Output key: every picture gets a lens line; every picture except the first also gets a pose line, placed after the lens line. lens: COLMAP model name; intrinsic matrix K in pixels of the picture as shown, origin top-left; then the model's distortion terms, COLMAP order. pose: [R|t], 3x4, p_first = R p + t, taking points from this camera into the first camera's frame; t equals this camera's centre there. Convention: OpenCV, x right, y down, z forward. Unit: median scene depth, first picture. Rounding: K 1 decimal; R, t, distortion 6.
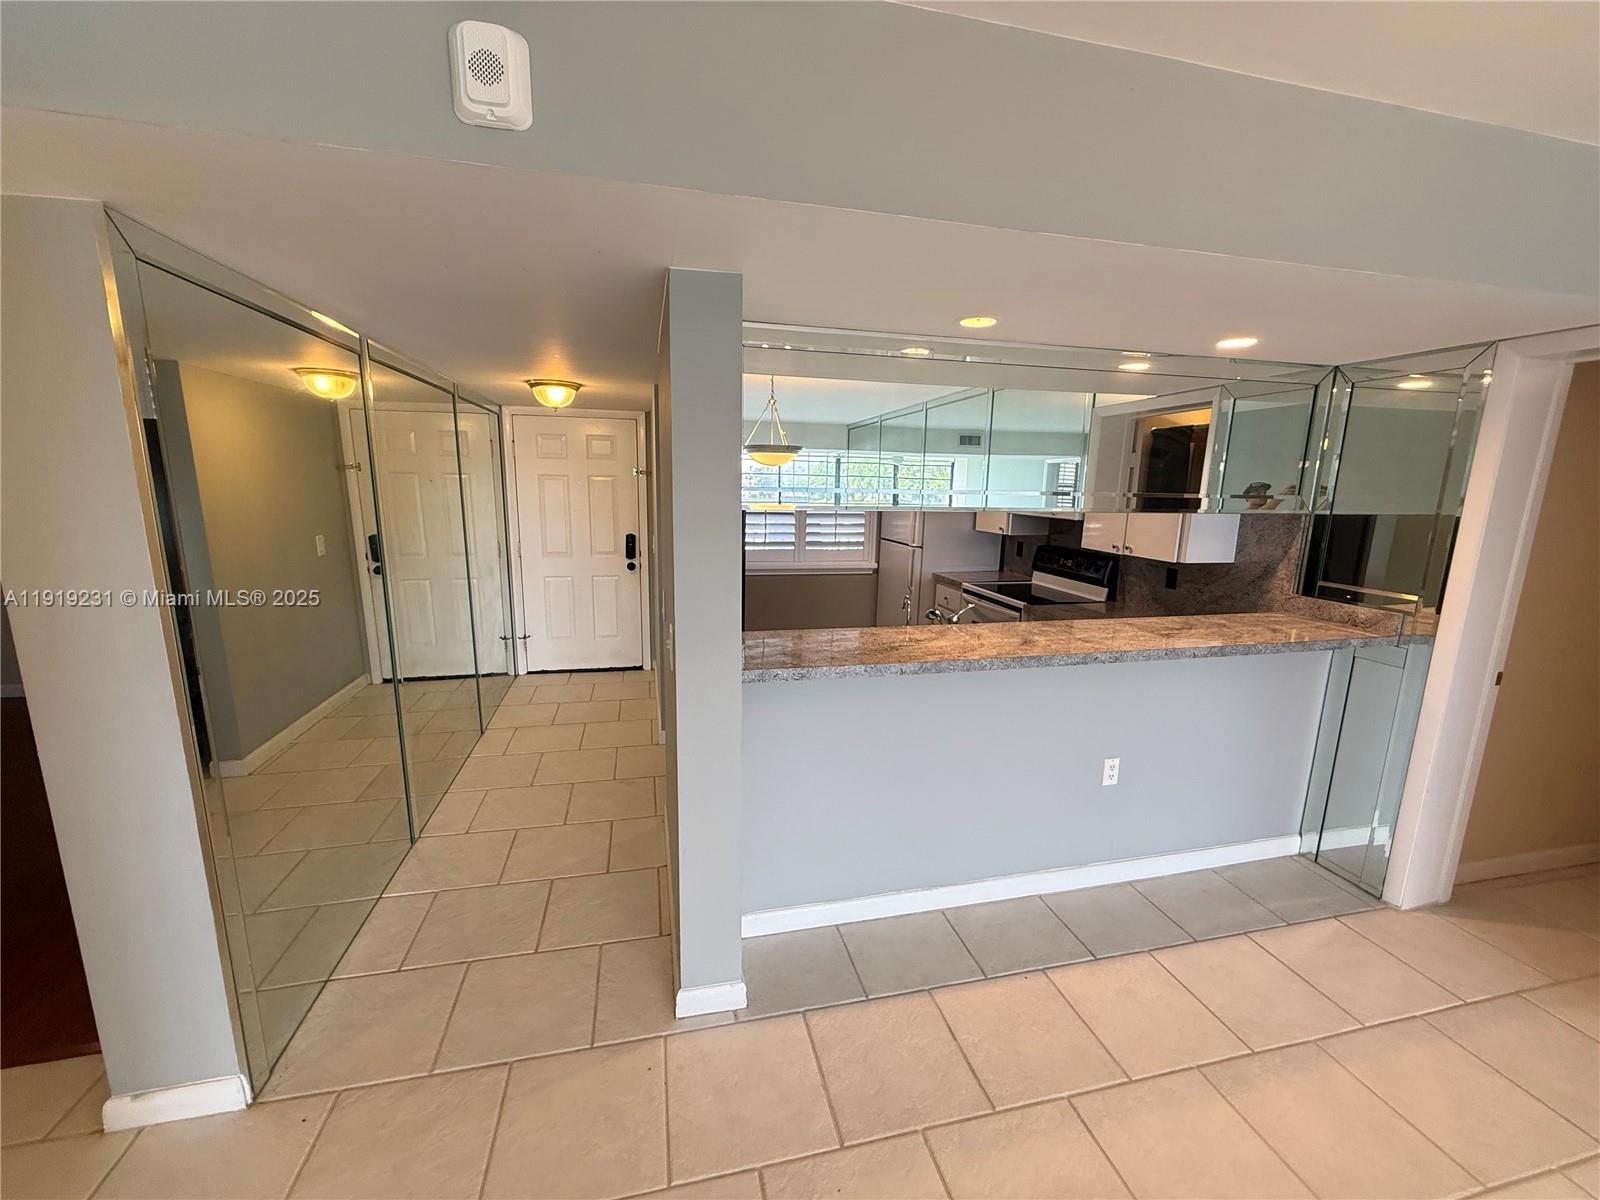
lens RADIAL K [[639.7, 0, 798.8], [0, 639.7, 601.4], [0, 0, 1]] dist [0.002029, 0.000194]
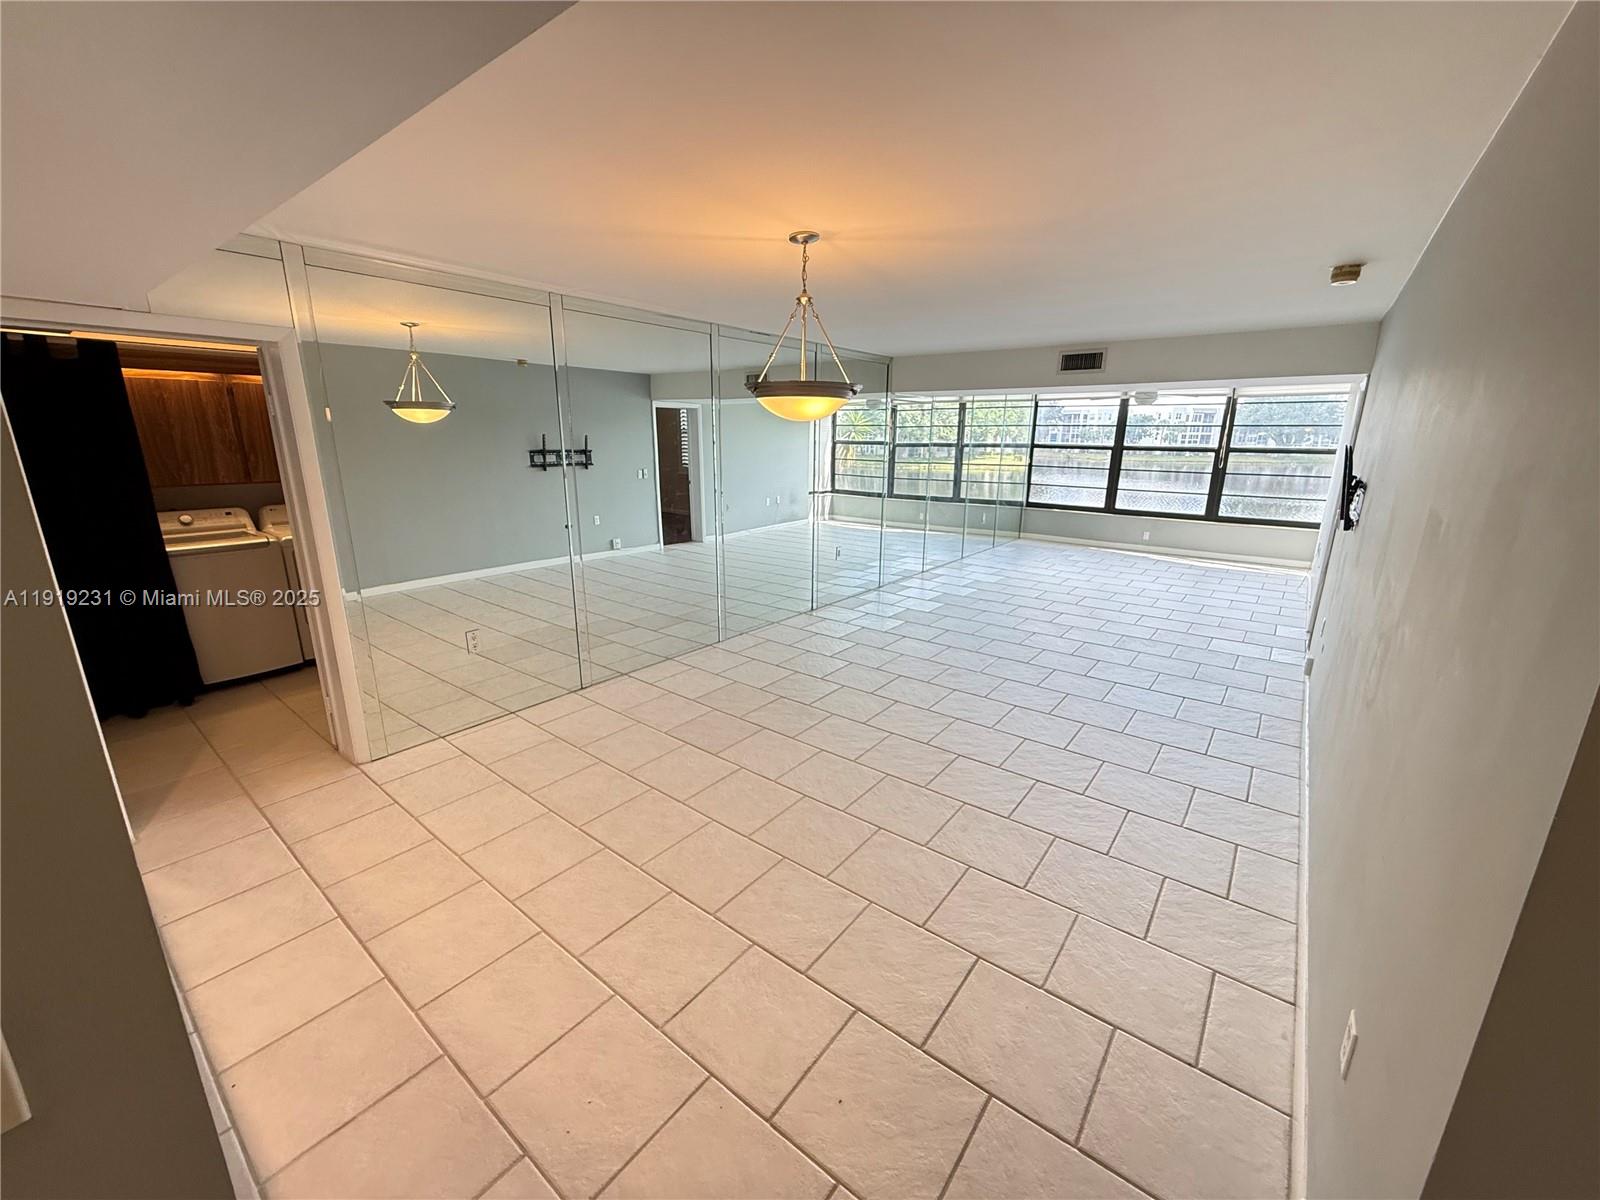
lens RADIAL K [[639.7, 0, 798.1], [0, 639.7, 601.6], [0, 0, 1]] dist [0.002029, 0.000194]
pose [[-0.625280, -0.215602, 0.750027, -0.709444], [0.131581, 0.918194, 0.373639, -0.218063], [-0.769228, 0.332318, -0.545760, 0.894651]]
